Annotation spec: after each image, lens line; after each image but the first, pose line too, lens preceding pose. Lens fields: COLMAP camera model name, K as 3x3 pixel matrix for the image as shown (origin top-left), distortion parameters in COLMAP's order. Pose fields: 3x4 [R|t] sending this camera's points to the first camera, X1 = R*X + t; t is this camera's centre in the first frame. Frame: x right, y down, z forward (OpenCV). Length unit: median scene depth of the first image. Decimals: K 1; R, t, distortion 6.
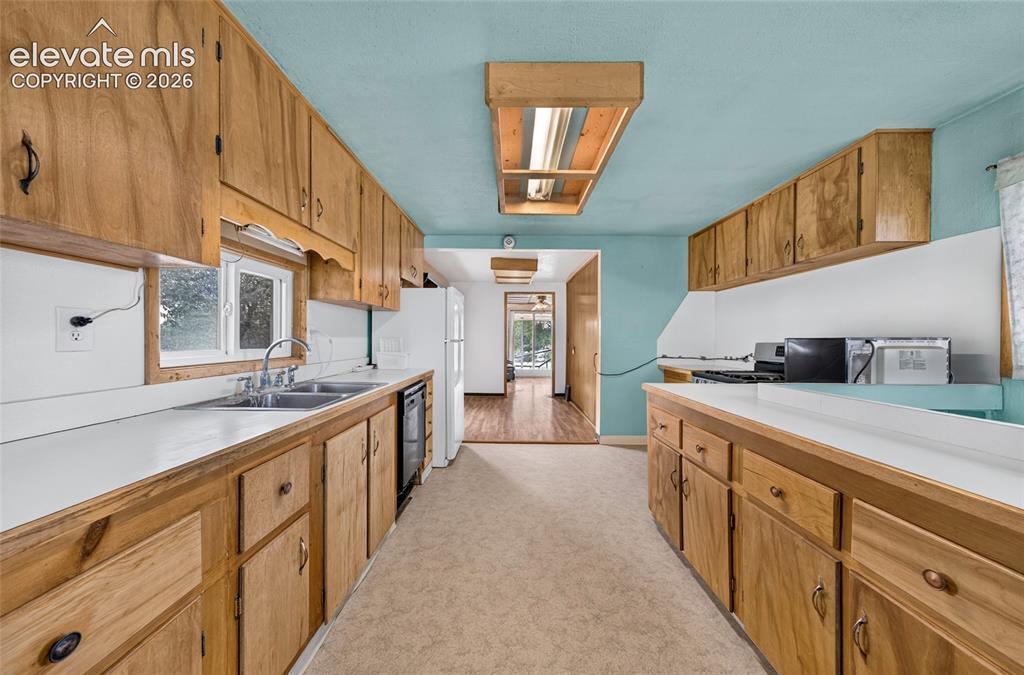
lens RADIAL K [[347.8, 0, 508.0], [0, 347.8, 339.9], [0, 0, 1]] dist [-0.001453, 0.002485]
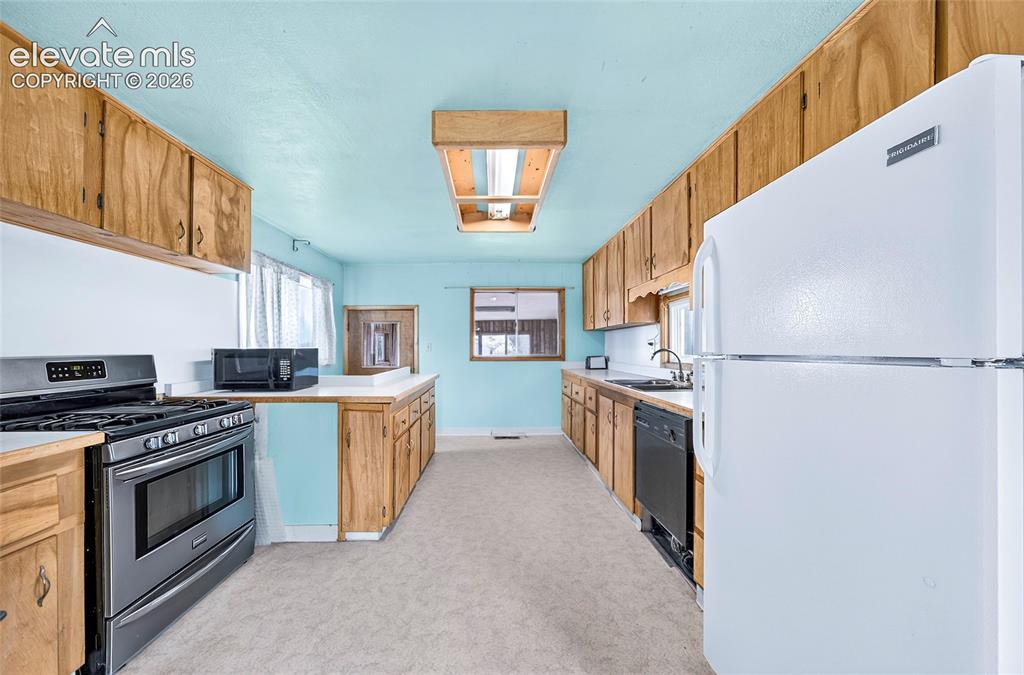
lens RADIAL K [[347.8, 0, 508.0], [0, 347.8, 346.8], [0, 0, 1]] dist [-0.001453, 0.002485]
pose [[-0.998474, -0.012407, -0.053806, 0.149586], [-0.012581, 0.999917, 0.002908, -0.021859], [0.053765, 0.003580, -0.998547, 2.231232]]
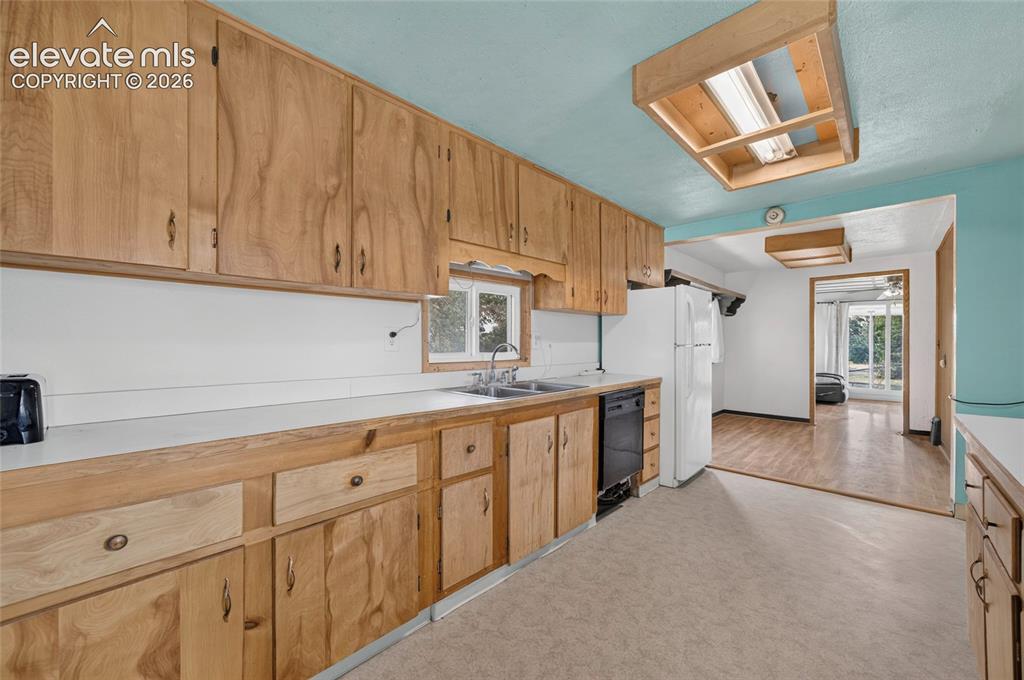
lens RADIAL K [[406.4, 0, 503.7], [0, 406.4, 343.0], [0, 0, 1]] dist [-0.026870, 0.001104]
pose [[0.727008, -0.007311, -0.686590, 0.335364], [0.002588, 0.999965, -0.007908, 0.004001], [0.686624, 0.003972, 0.727002, -0.067621]]
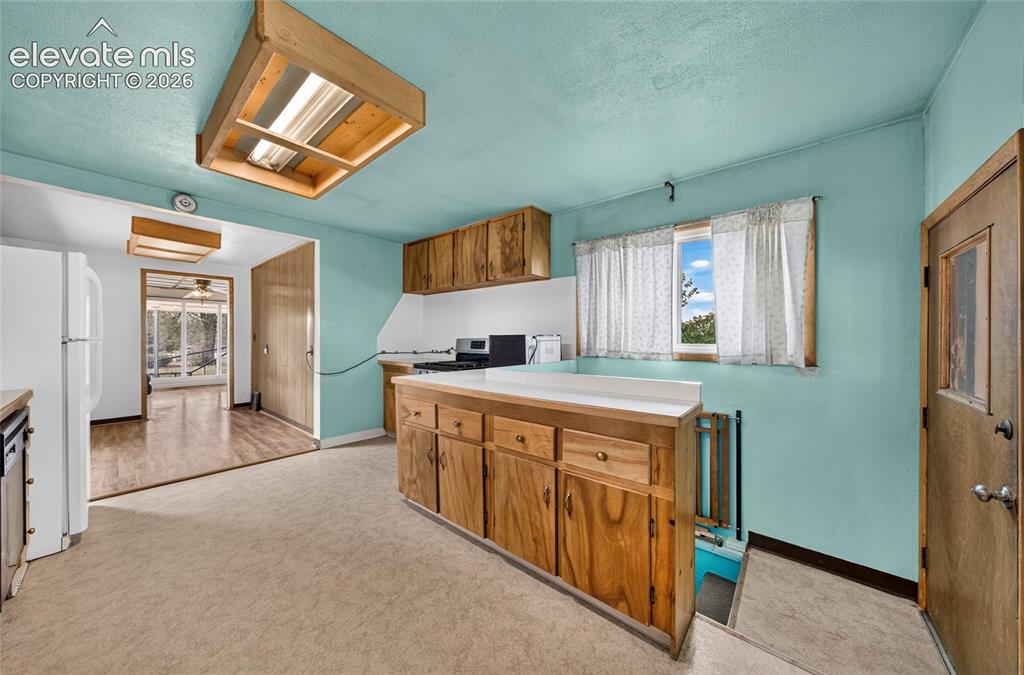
lens RADIAL K [[347.8, 0, 507.2], [0, 347.8, 339.3], [0, 0, 1]] dist [-0.001453, 0.002485]
pose [[0.649765, -0.011822, 0.760043, -0.222933], [0.005279, 0.999925, 0.011041, -0.003352], [-0.760117, -0.003162, 0.649779, 0.042158]]
